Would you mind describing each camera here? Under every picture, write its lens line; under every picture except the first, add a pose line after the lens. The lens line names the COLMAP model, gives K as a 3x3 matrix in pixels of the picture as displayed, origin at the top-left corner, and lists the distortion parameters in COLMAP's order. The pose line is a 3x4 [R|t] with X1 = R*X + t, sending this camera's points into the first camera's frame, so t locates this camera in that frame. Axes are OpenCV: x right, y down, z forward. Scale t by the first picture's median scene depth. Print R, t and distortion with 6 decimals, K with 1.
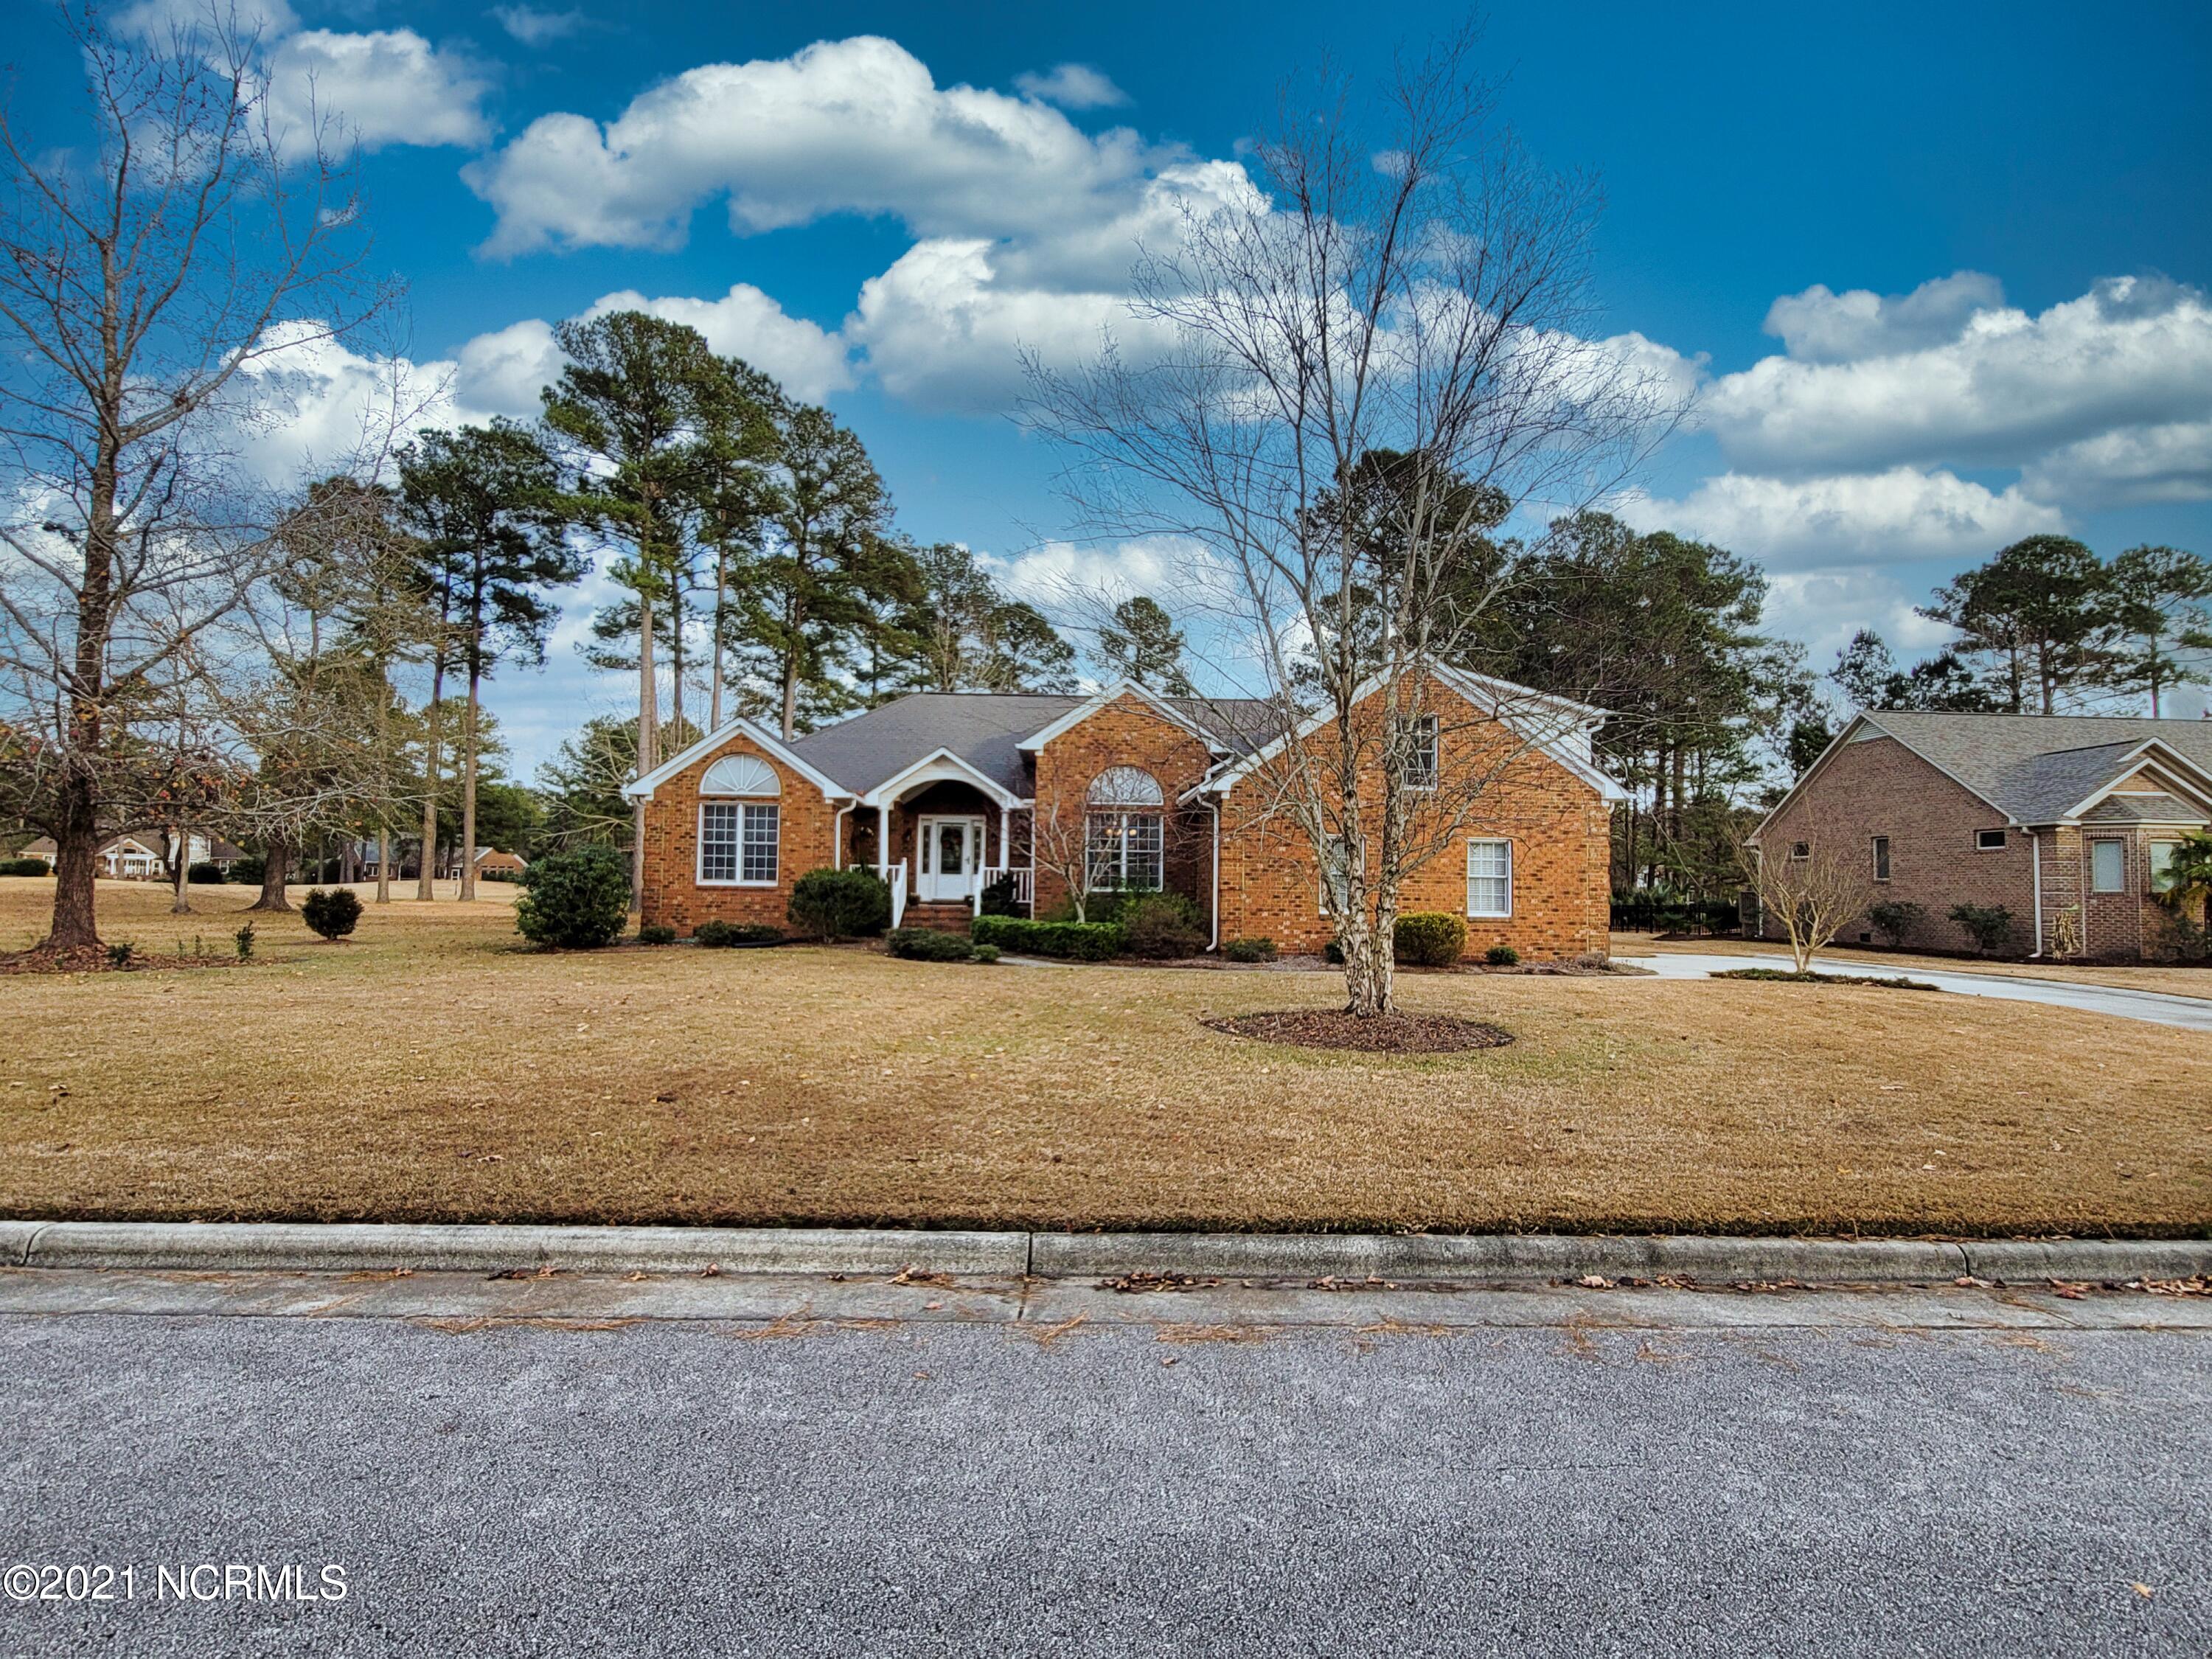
lens RADIAL K [[1153.4, 0, 1153.1], [0, 1153.4, 839.3], [0, 0, 1]] dist [-0.004499, -0.000345]
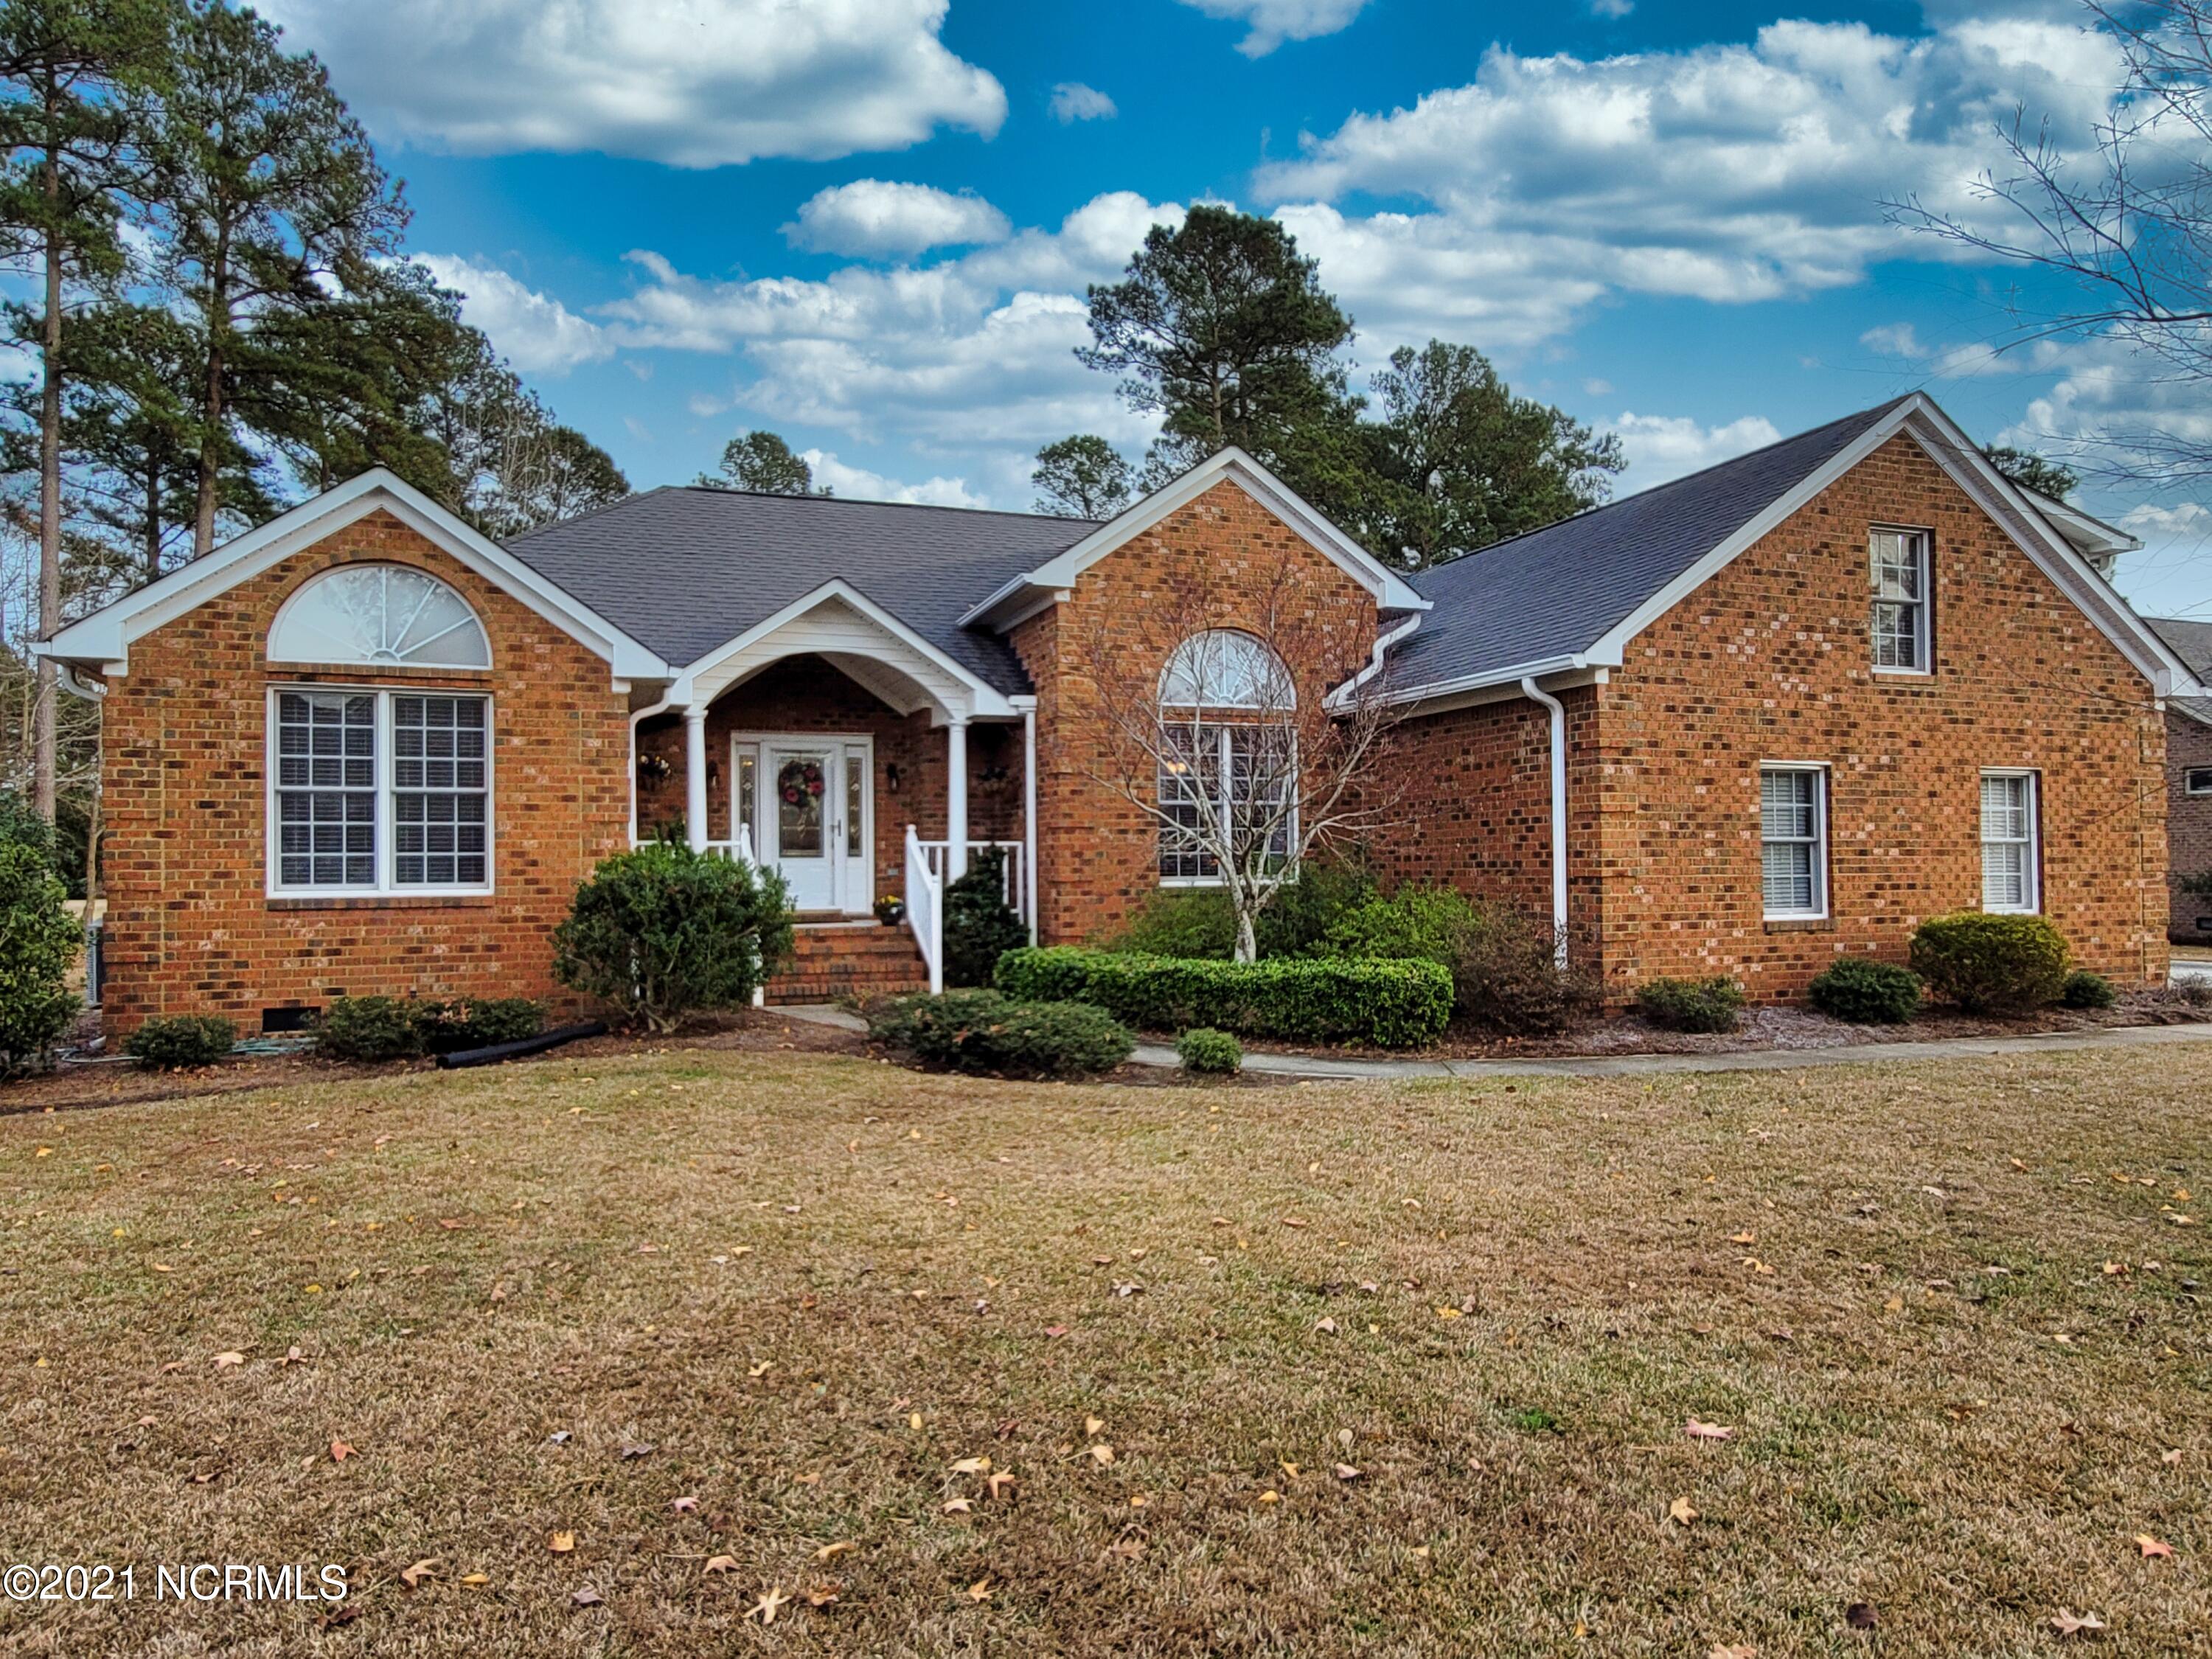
lens RADIAL K [[1435.1, 0, 1101.5], [0, 1435.1, 849.0], [0, 0, 1]] dist [-0.001652, -0.001606]
pose [[0.946609, -0.019530, 0.321790, -0.257147], [0.009492, 0.999419, 0.032735, 0.008826], [-0.322243, -0.027932, 0.946245, 0.411477]]
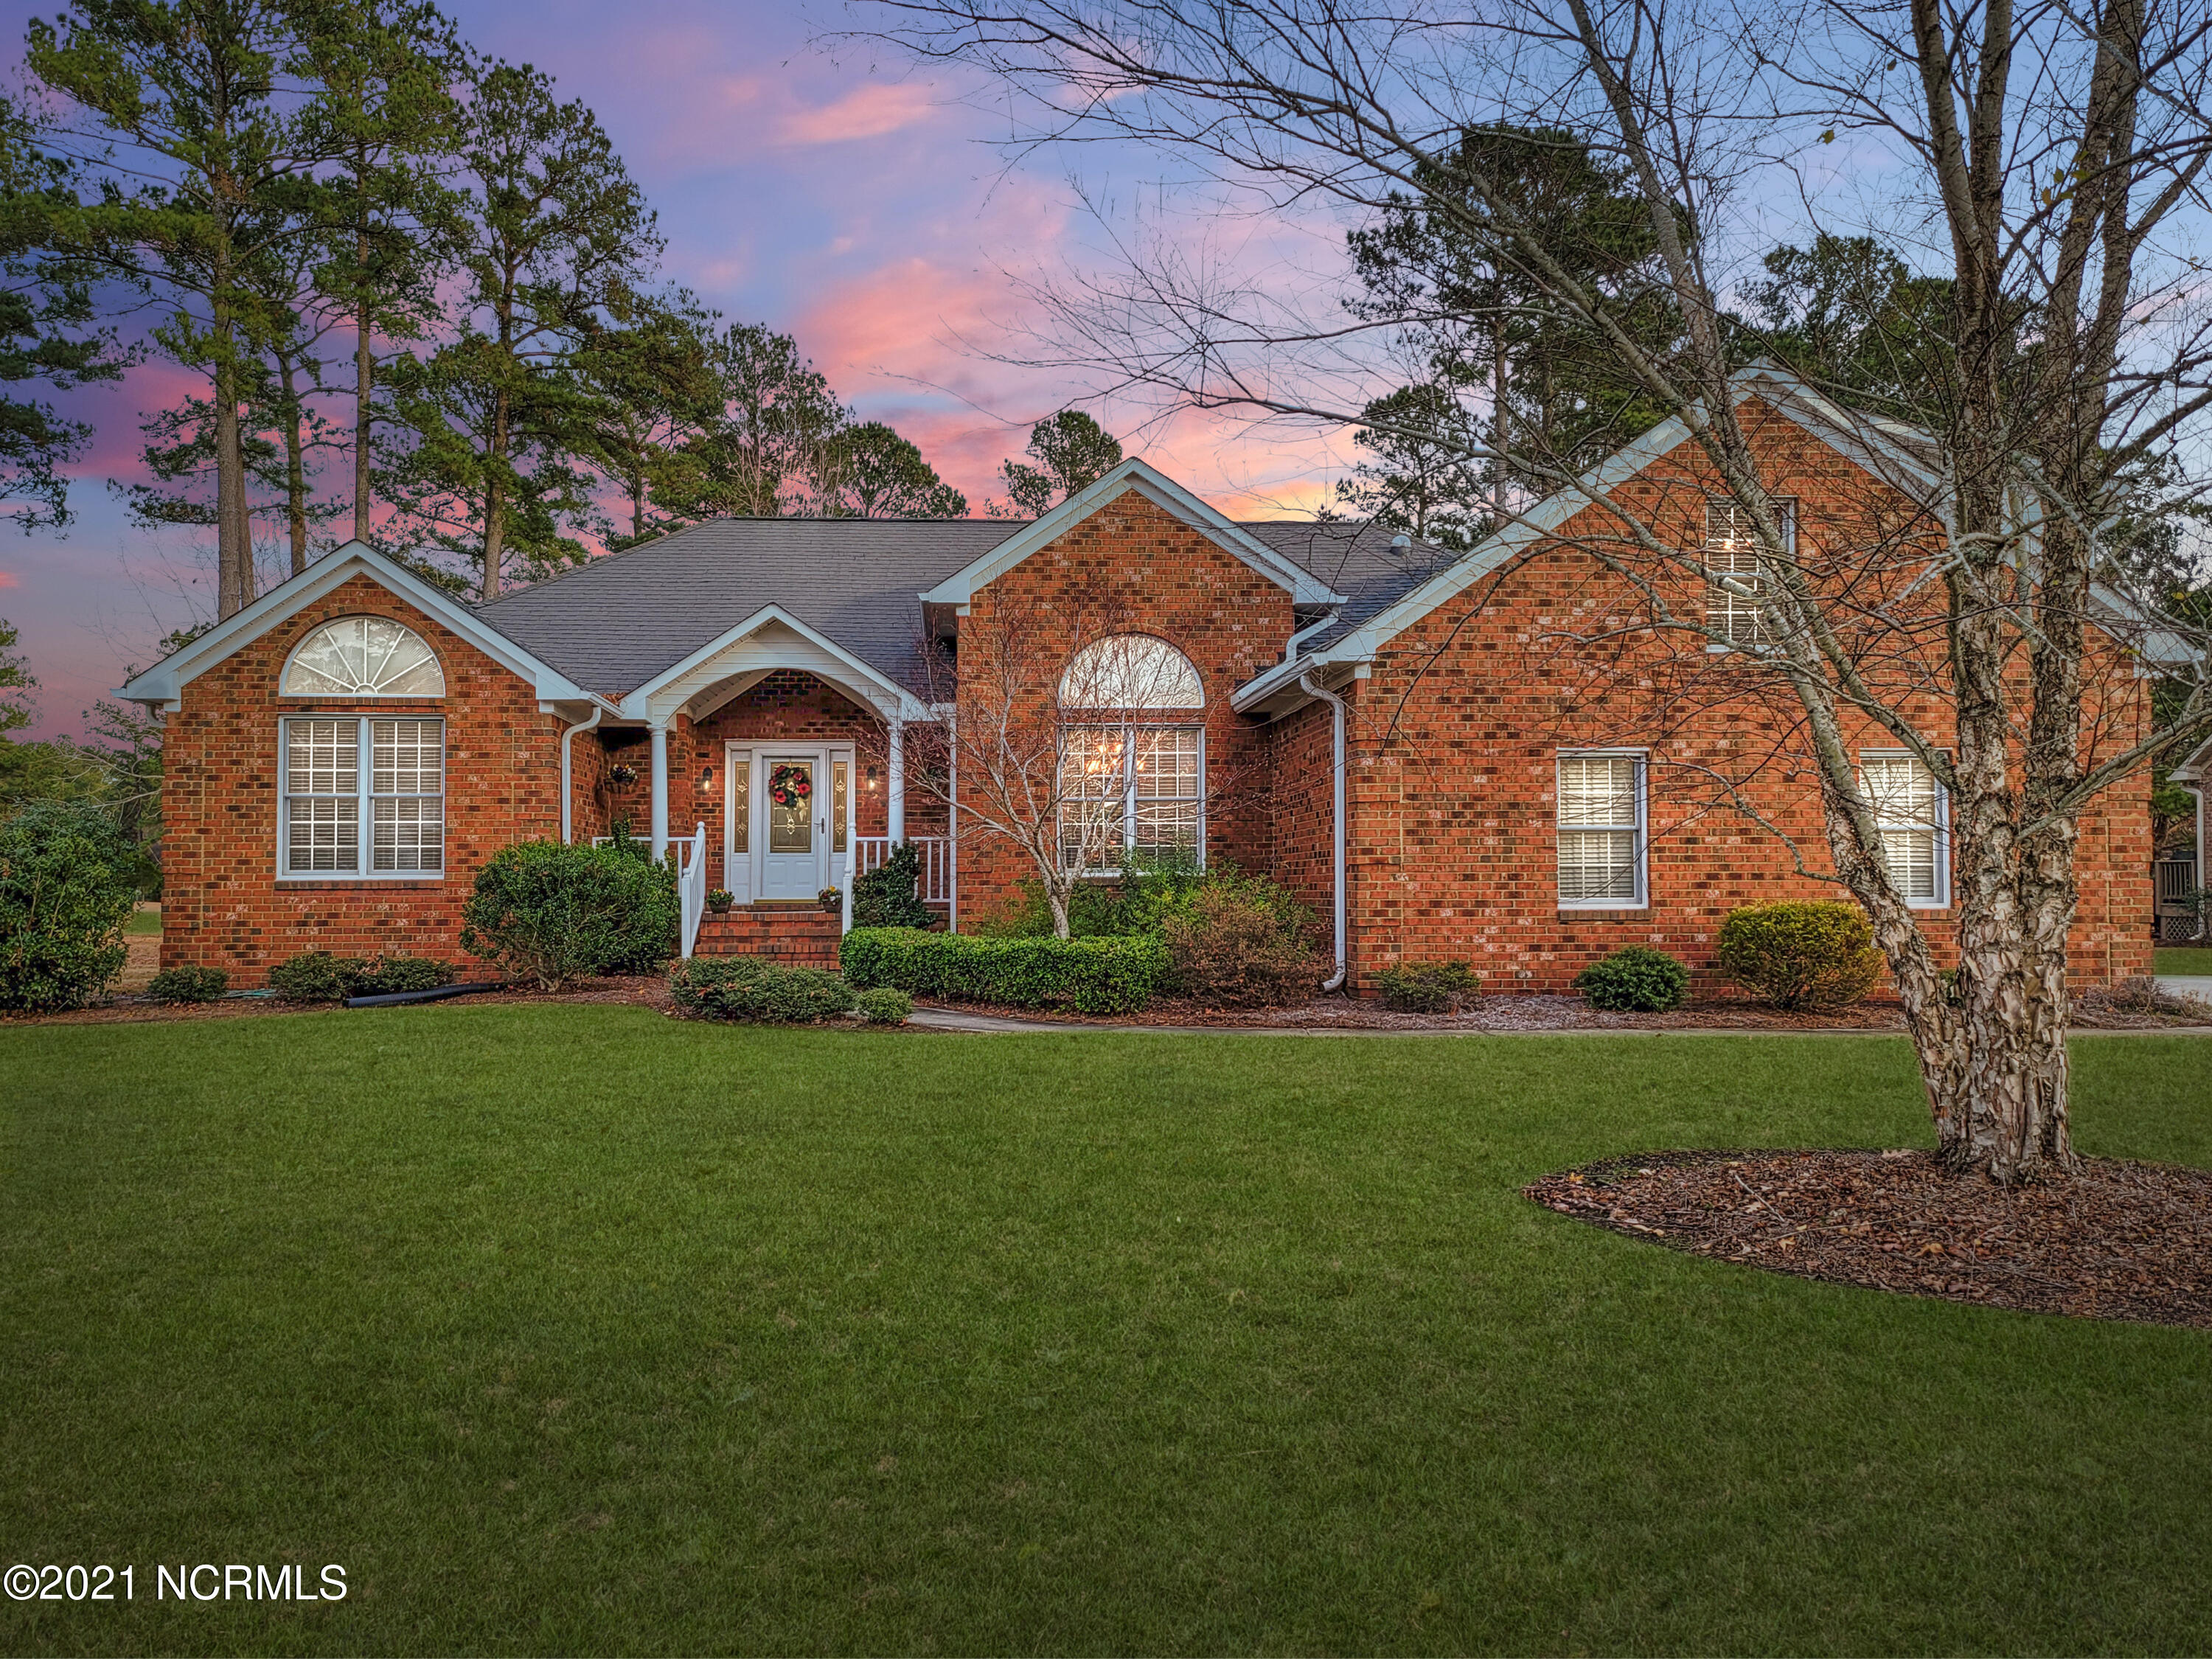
lens RADIAL K [[1693.8, 0, 1106.0], [0, 1693.8, 829.5], [0, 0, 1]] dist [0.100913, -0.122616]
pose [[0.999467, -0.020436, 0.025443, -0.052333], [0.020213, 0.999755, 0.008990, 0.016102], [-0.025621, -0.008471, 0.999636, 0.226123]]
